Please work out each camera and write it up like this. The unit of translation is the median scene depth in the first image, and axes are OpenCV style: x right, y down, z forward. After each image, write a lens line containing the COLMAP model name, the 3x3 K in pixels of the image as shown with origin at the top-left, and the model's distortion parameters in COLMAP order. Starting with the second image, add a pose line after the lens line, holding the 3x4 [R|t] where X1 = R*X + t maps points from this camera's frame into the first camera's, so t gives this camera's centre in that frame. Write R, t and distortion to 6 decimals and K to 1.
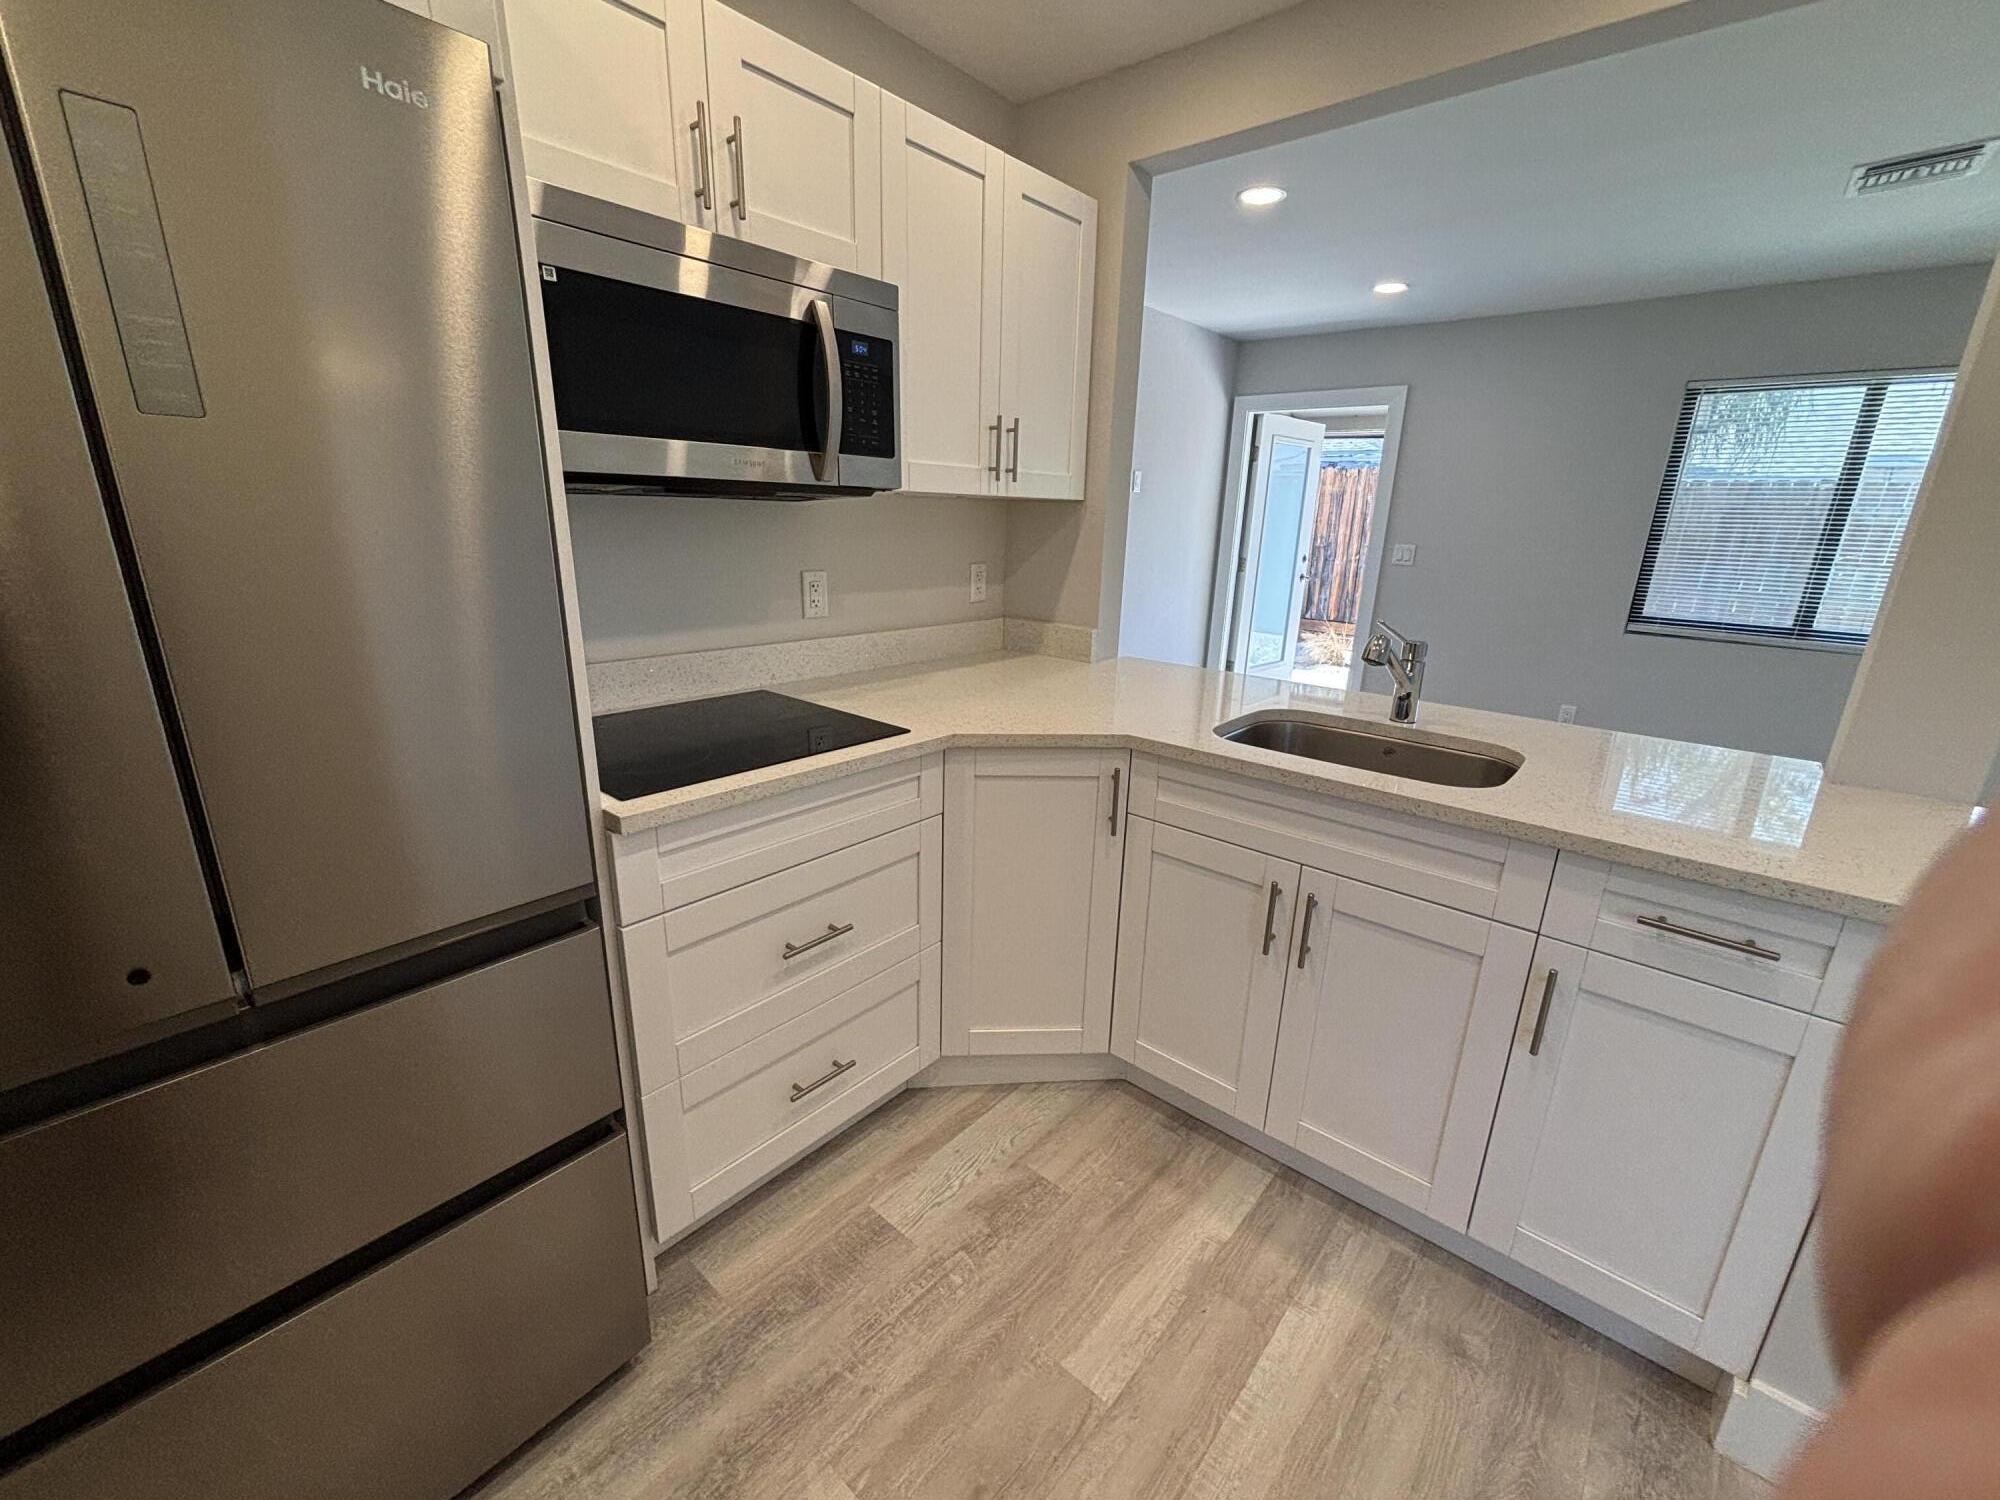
lens RADIAL K [[813.1, 0, 995.3], [0, 813.1, 756.9], [0, 0, 1]] dist [0.003183, -0.001406]
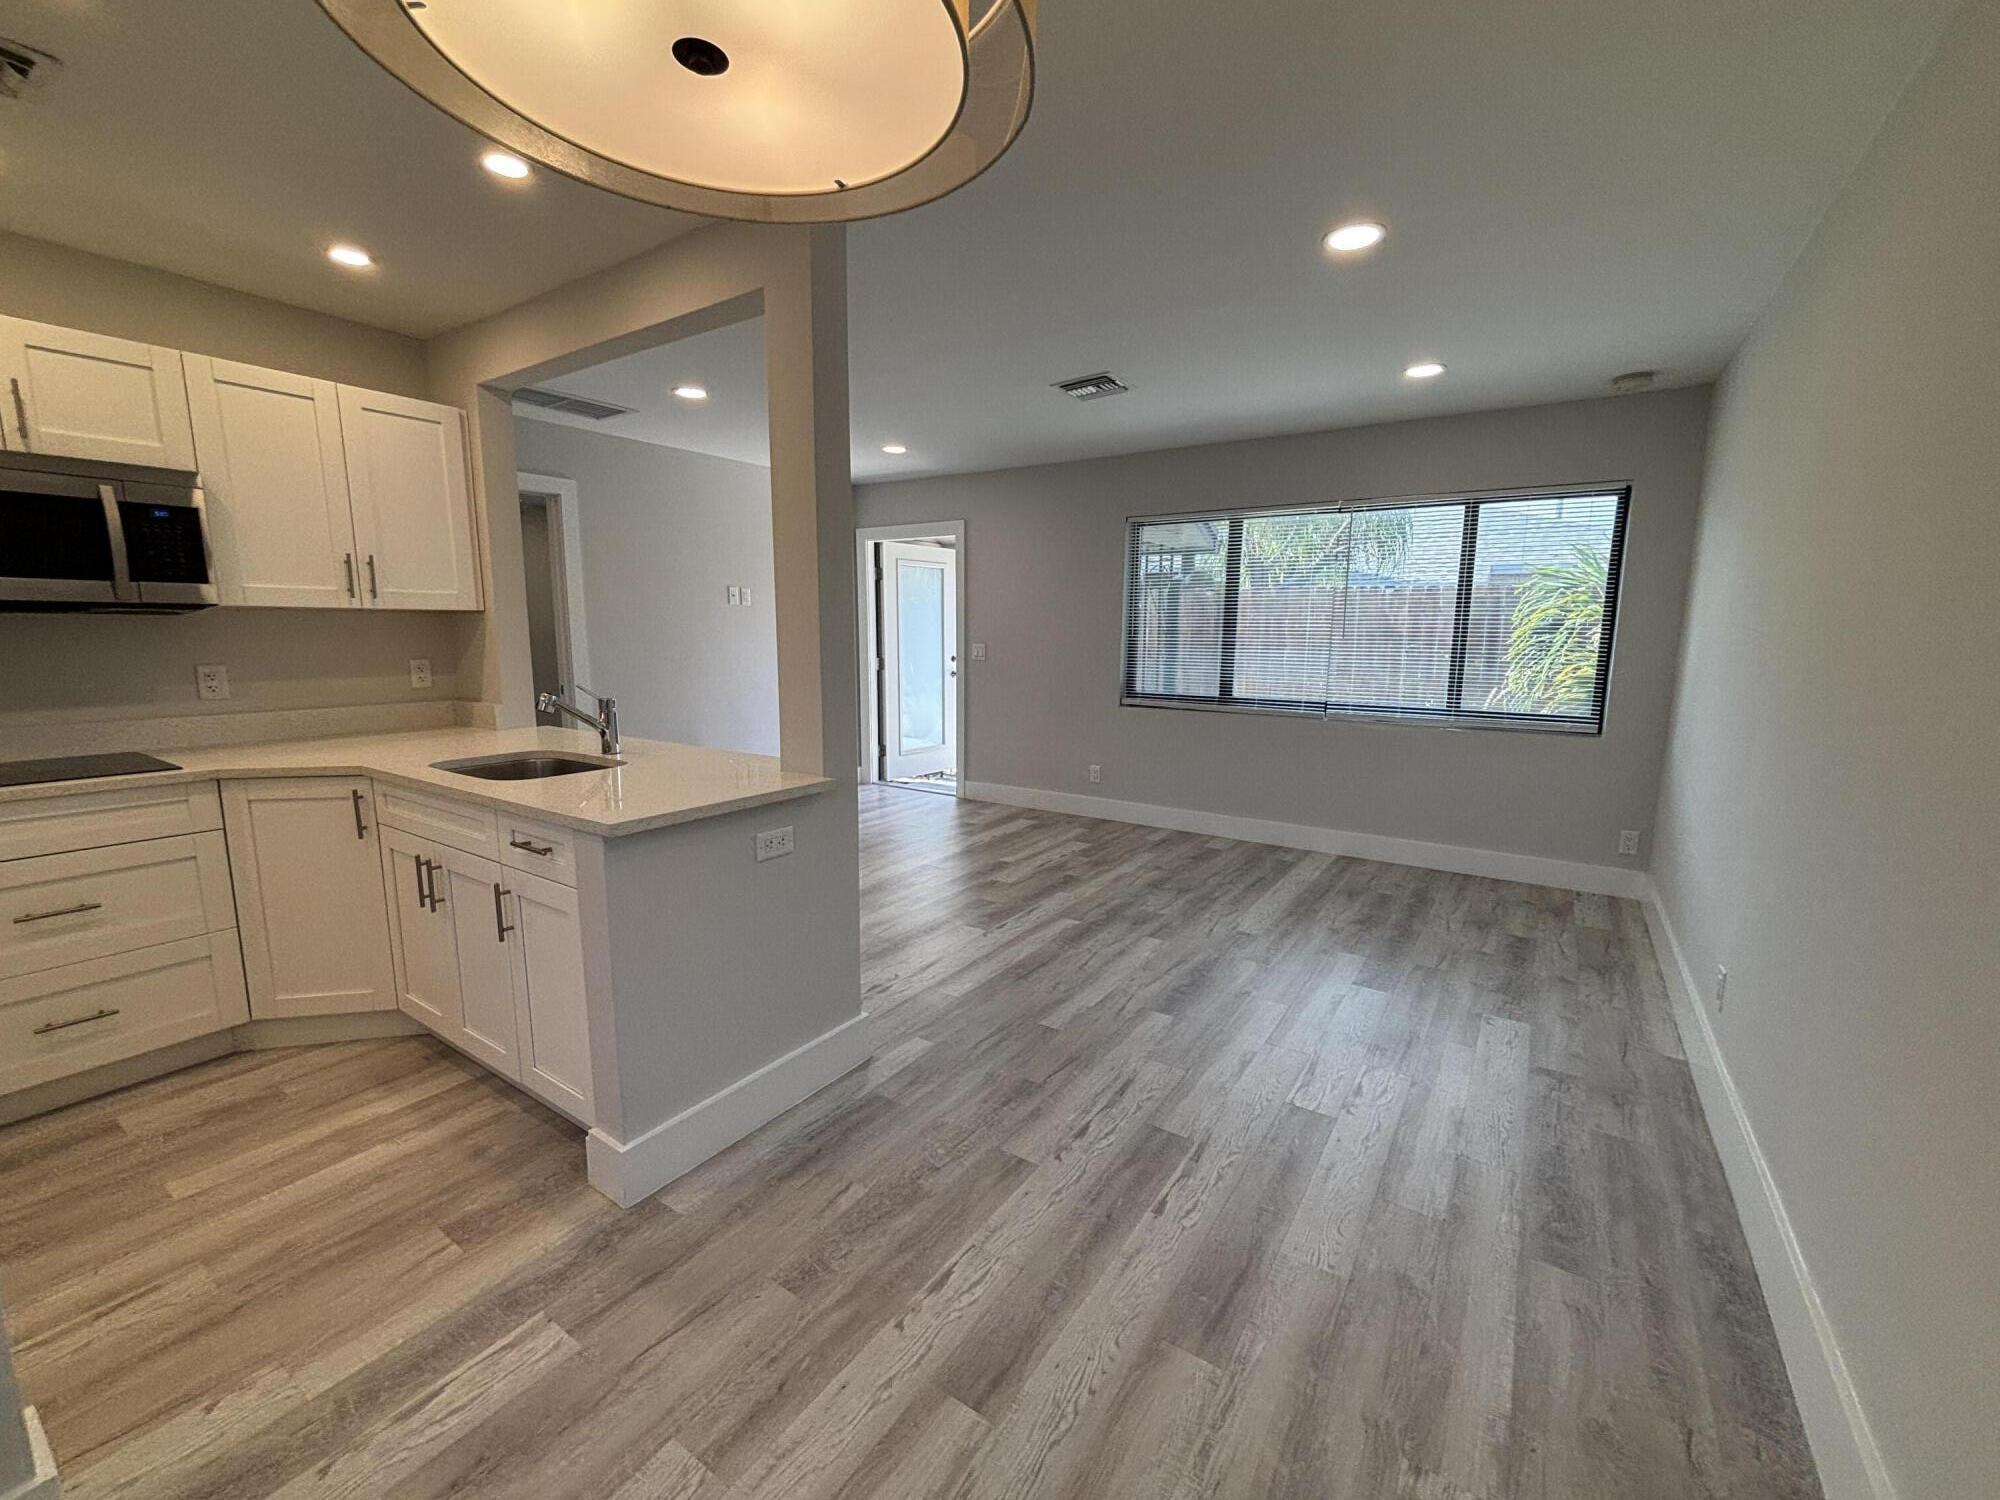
lens RADIAL K [[813.1, 0, 989.9], [0, 813.1, 757.6], [0, 0, 1]] dist [0.003183, -0.001406]
pose [[0.992455, -0.041253, 0.115463, 0.929301], [0.056433, 0.989713, -0.131464, 0.178460], [-0.108852, 0.136988, 0.984574, -0.458486]]
